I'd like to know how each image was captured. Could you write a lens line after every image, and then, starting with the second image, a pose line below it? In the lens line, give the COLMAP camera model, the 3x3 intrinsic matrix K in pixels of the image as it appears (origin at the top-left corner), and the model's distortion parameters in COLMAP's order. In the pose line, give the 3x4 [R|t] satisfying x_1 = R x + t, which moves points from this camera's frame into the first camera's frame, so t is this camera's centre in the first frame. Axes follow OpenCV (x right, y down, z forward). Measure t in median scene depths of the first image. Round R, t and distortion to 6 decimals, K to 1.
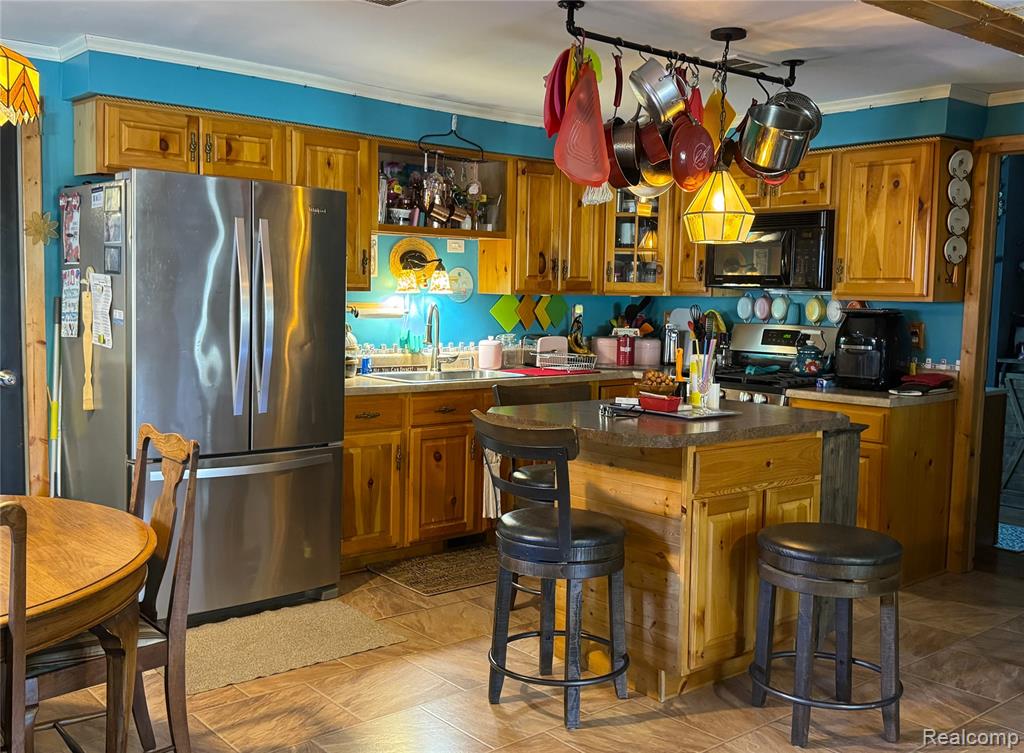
lens RADIAL K [[1001.2, 0, 507.0], [0, 1001.2, 377.5], [0, 0, 1]] dist [0.091584, 0.000000]
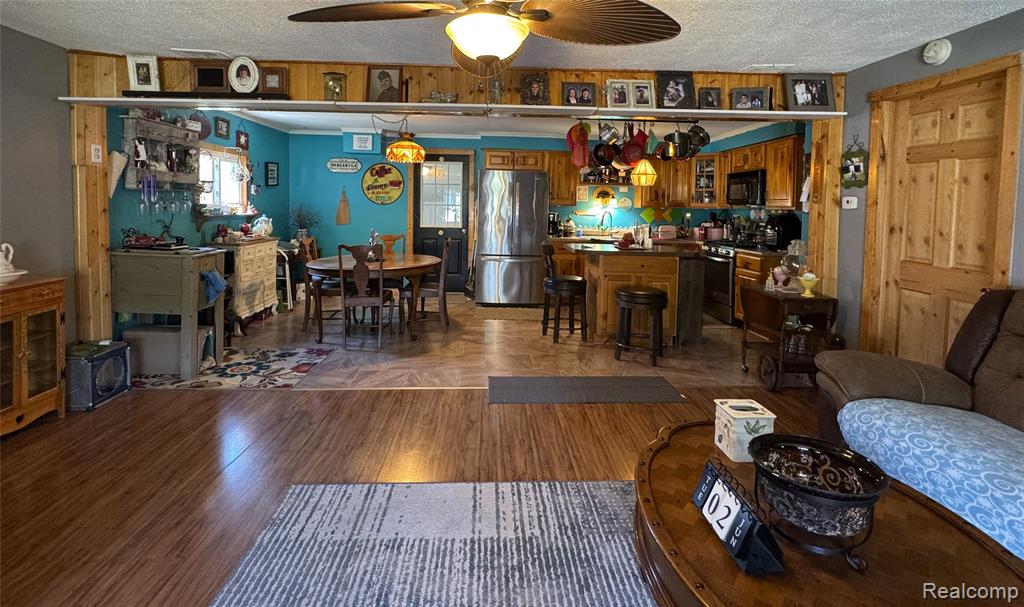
lens RADIAL K [[479.3, 0, 508.6], [0, 479.3, 223.7], [0, 0, 1]] dist [0.001176, 0.000596]
pose [[0.796806, 0.017452, -0.603983, 0.542678], [-0.058656, 0.997096, -0.048572, 0.041042], [0.601381, 0.074129, 0.795516, -0.179195]]
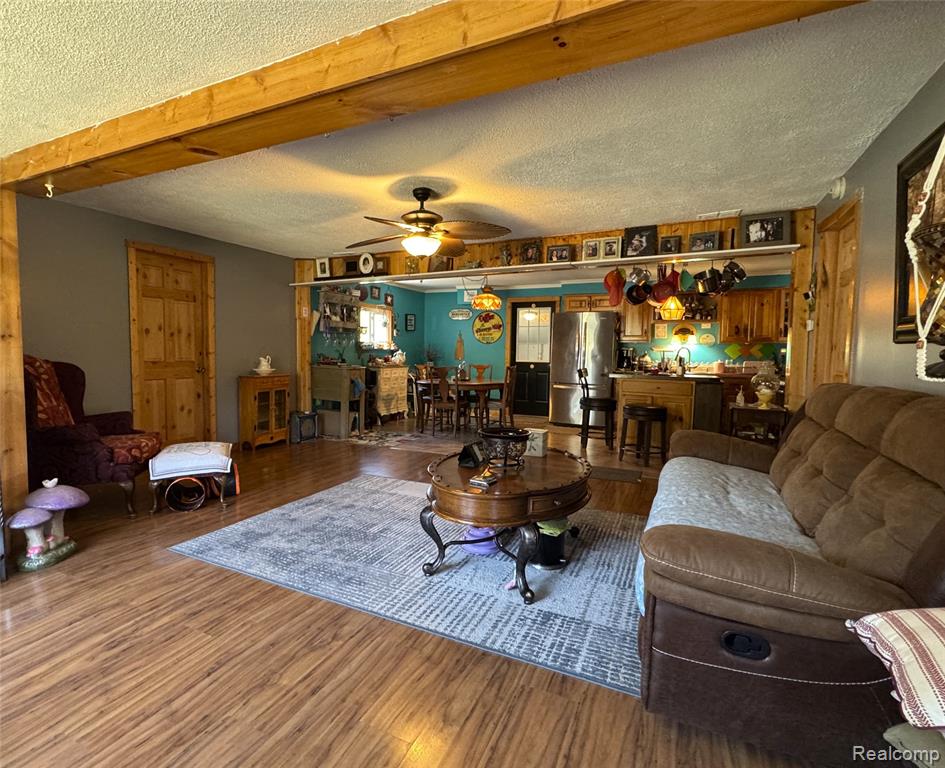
lens RADIAL K [[480.5, 0, 431.4], [0, 480.5, 380.4], [0, 0, 1]] dist [0.002071, 0.000714]
pose [[0.392039, 0.041023, -0.919033, 0.990344], [-0.093246, 0.995632, 0.004665, 0.087869], [0.915210, 0.083868, 0.394152, -0.178811]]
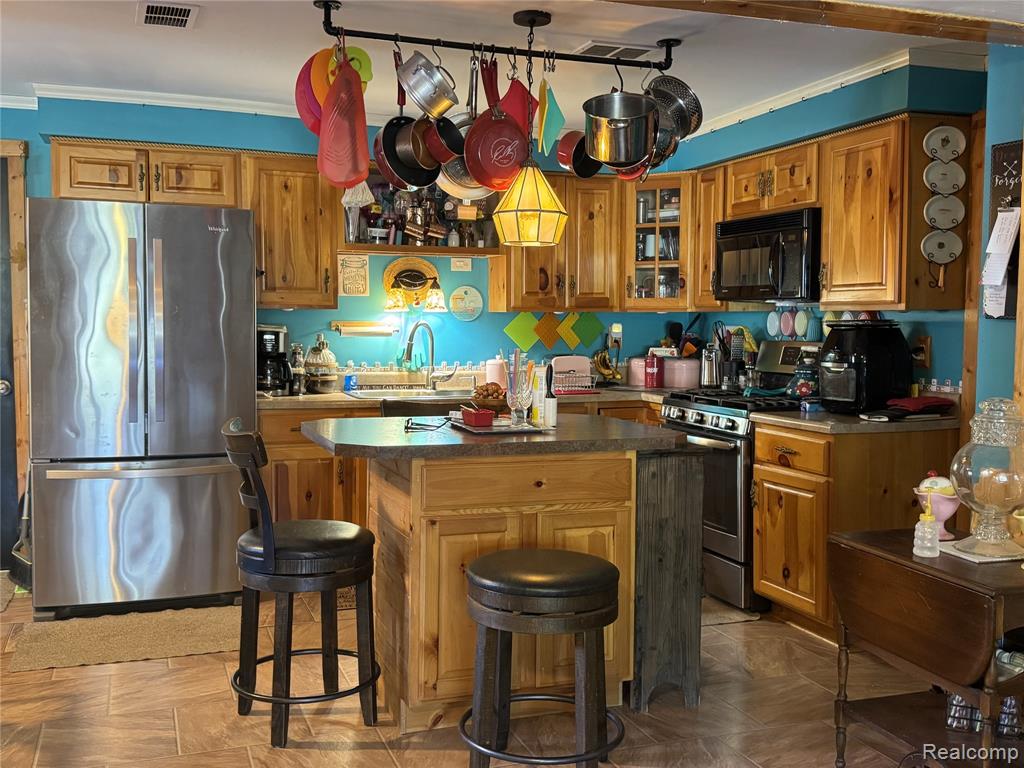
lens RADIAL K [[1003.5, 0, 503.5], [0, 1003.5, 385.5], [0, 0, 1]] dist [0.090633, 0.000000]
pose [[0.938739, 0.009402, -0.344502, 0.392375], [-0.019022, 0.999517, -0.024555, 0.014597], [0.344105, 0.029604, 0.938464, 0.100890]]
